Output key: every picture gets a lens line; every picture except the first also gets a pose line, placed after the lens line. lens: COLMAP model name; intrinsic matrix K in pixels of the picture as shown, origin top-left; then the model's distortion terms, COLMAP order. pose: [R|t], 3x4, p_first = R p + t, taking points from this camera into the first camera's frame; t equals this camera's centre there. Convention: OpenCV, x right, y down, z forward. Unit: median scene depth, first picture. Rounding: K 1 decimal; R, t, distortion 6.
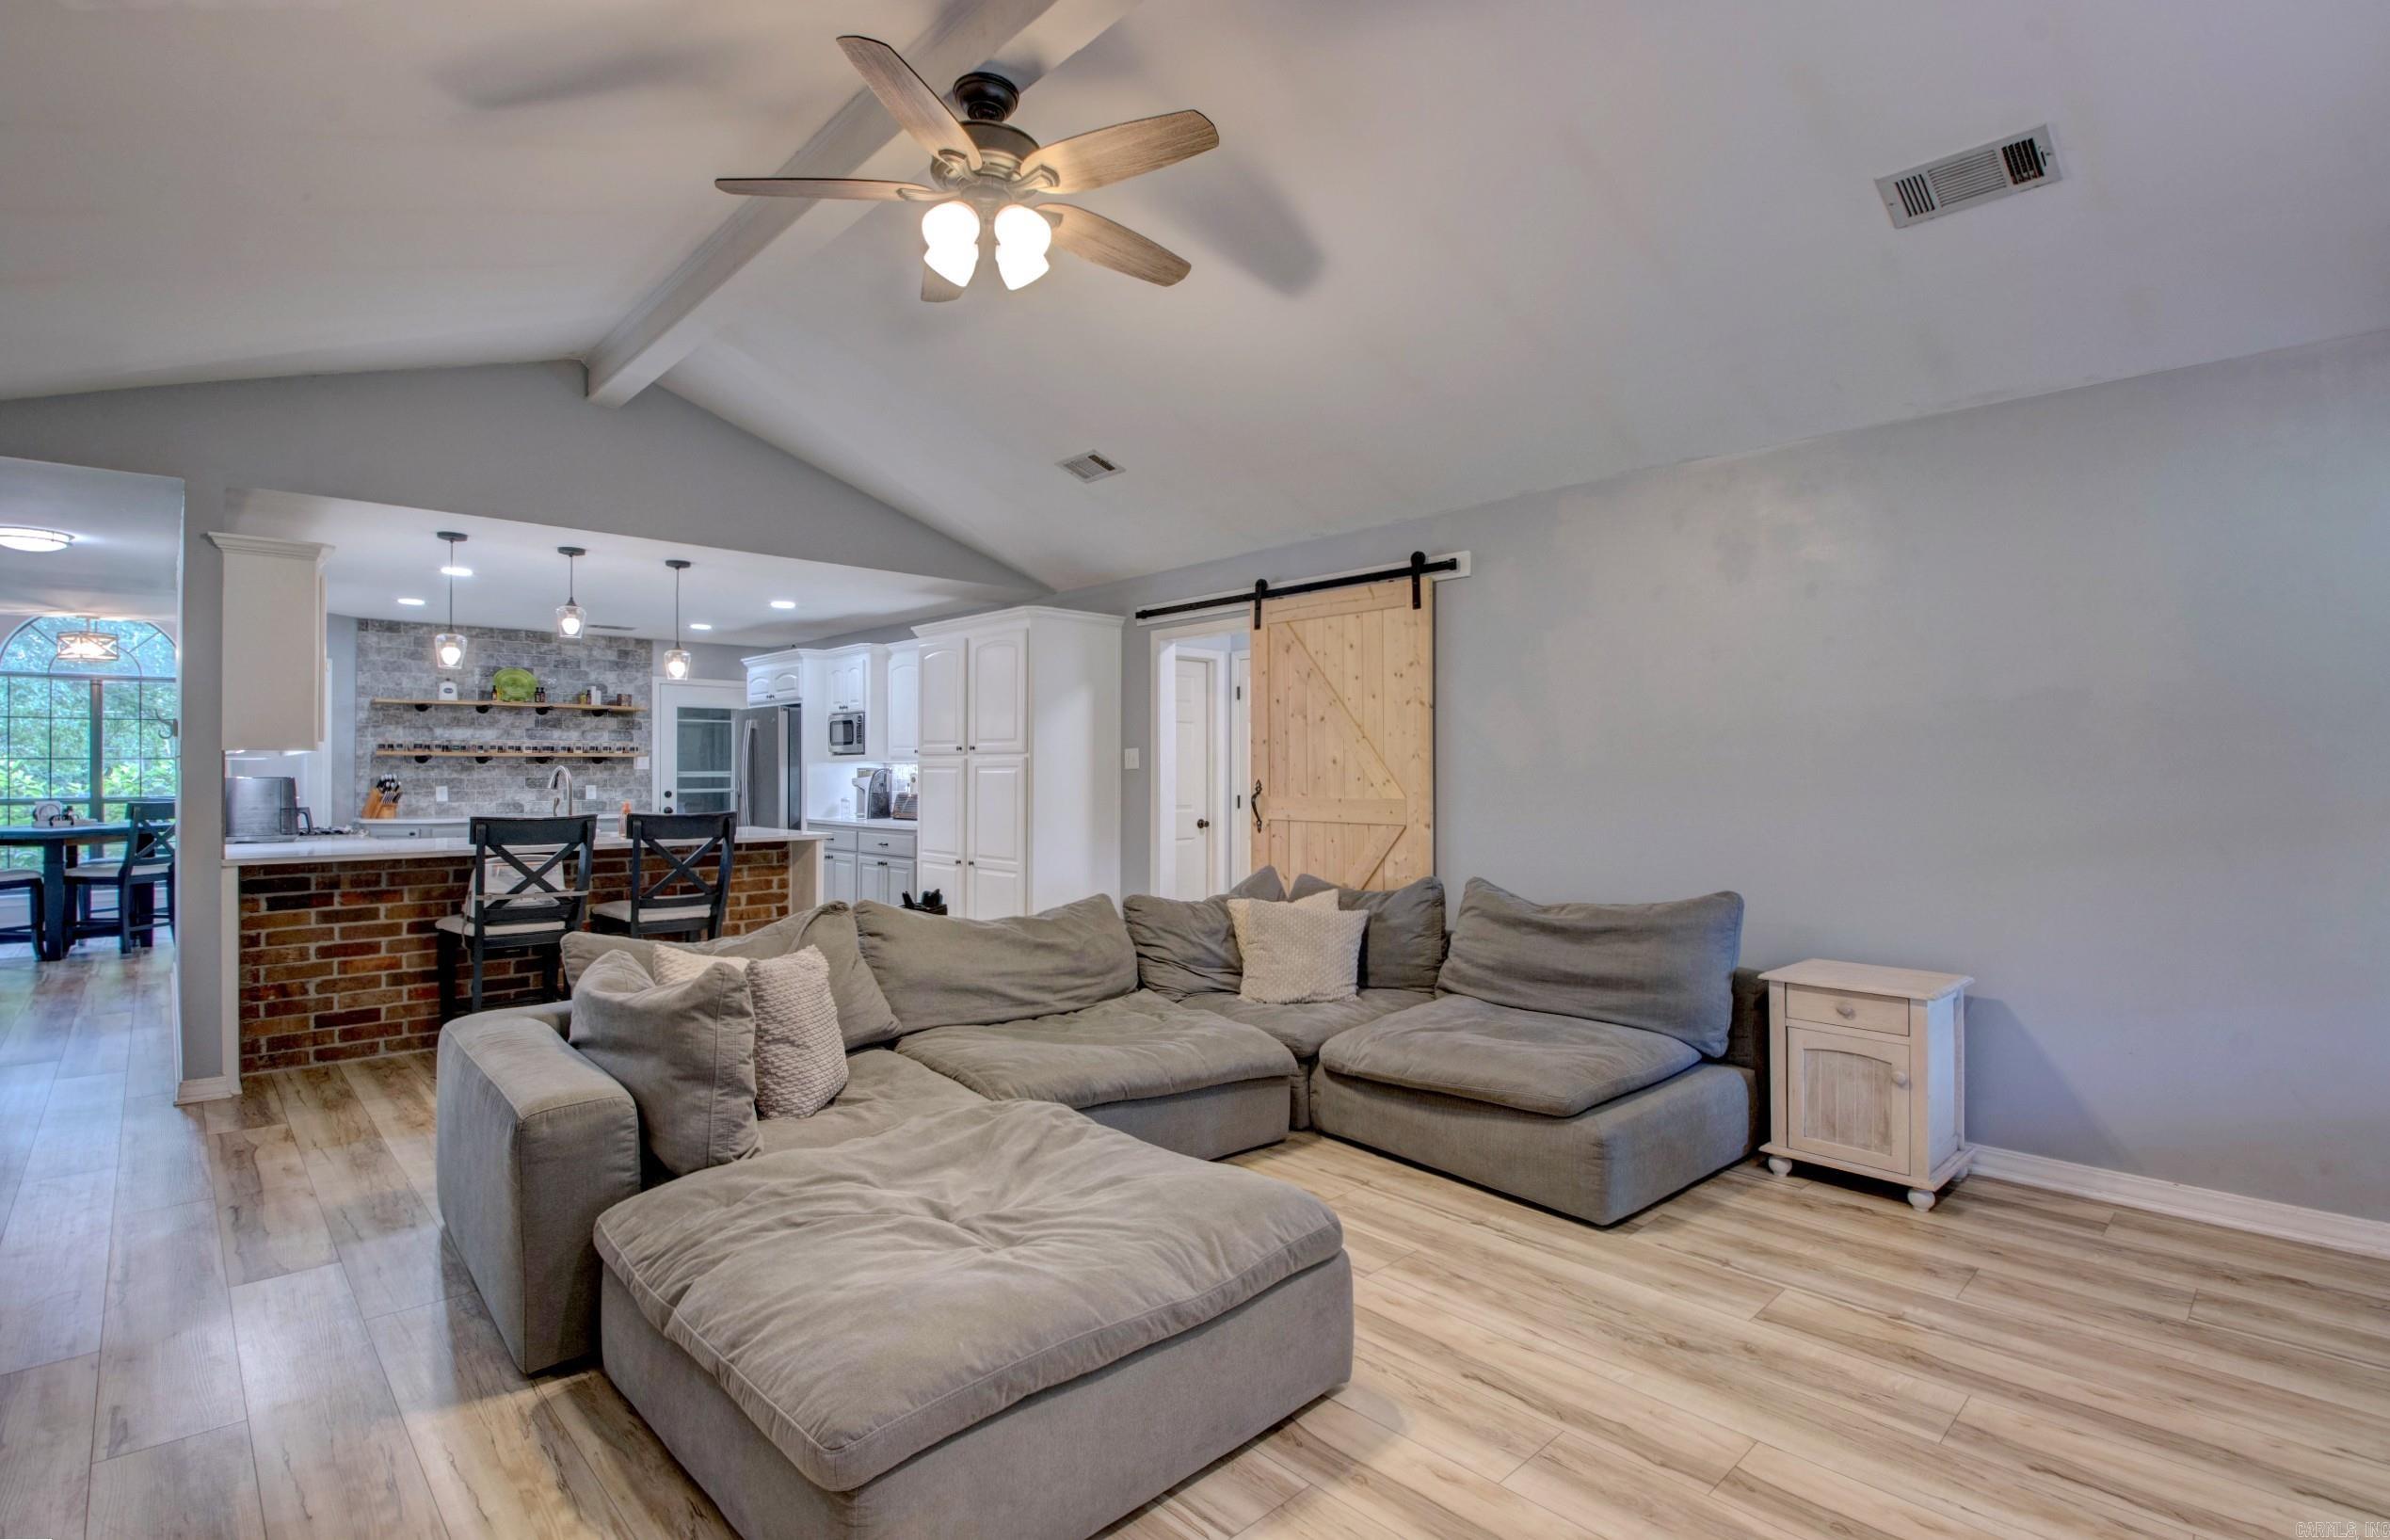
lens RADIAL K [[1118.1, 0, 1199.1], [0, 1118.1, 765.2], [0, 0, 1]] dist [0.012232, -0.022855]
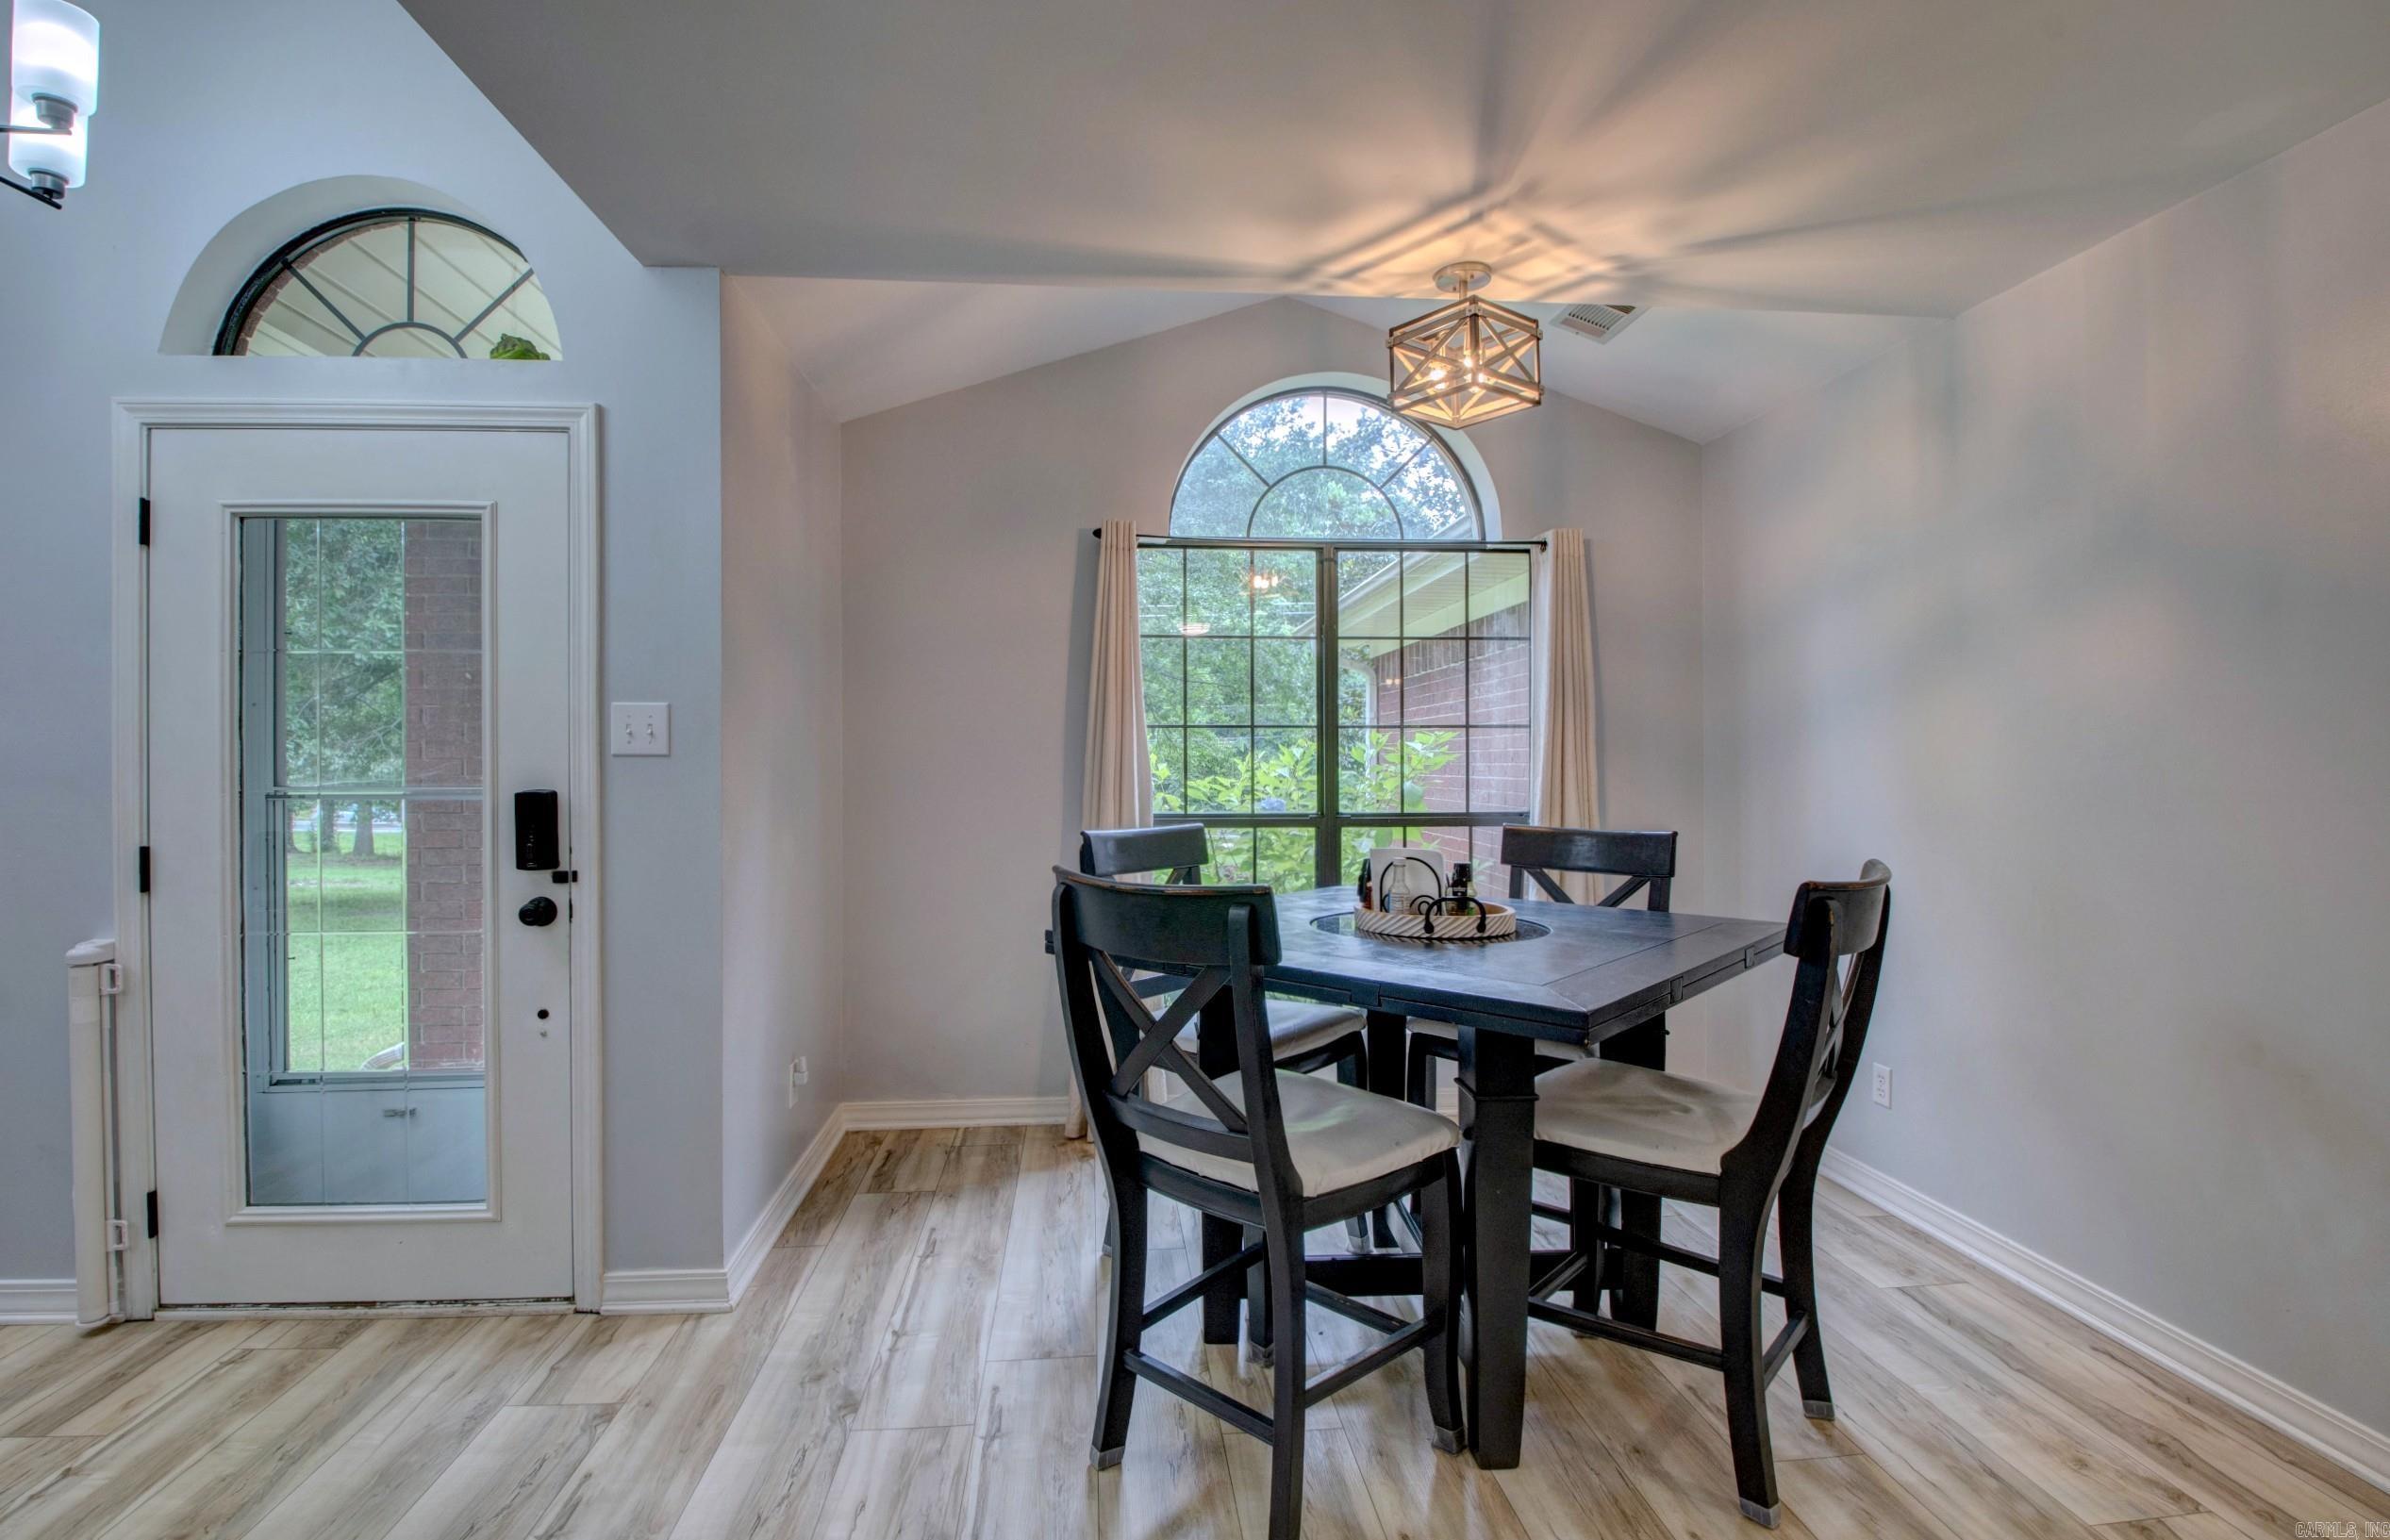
lens RADIAL K [[1118.0, 0, 1163.9], [0, 1118.0, 750.7], [0, 0, 1]] dist [0.012232, -0.022855]
pose [[0.773706, -0.000373, -0.633544, -0.825737], [-0.002510, 0.999990, -0.003654, 0.006694], [0.633539, 0.004417, 0.773698, 0.658232]]
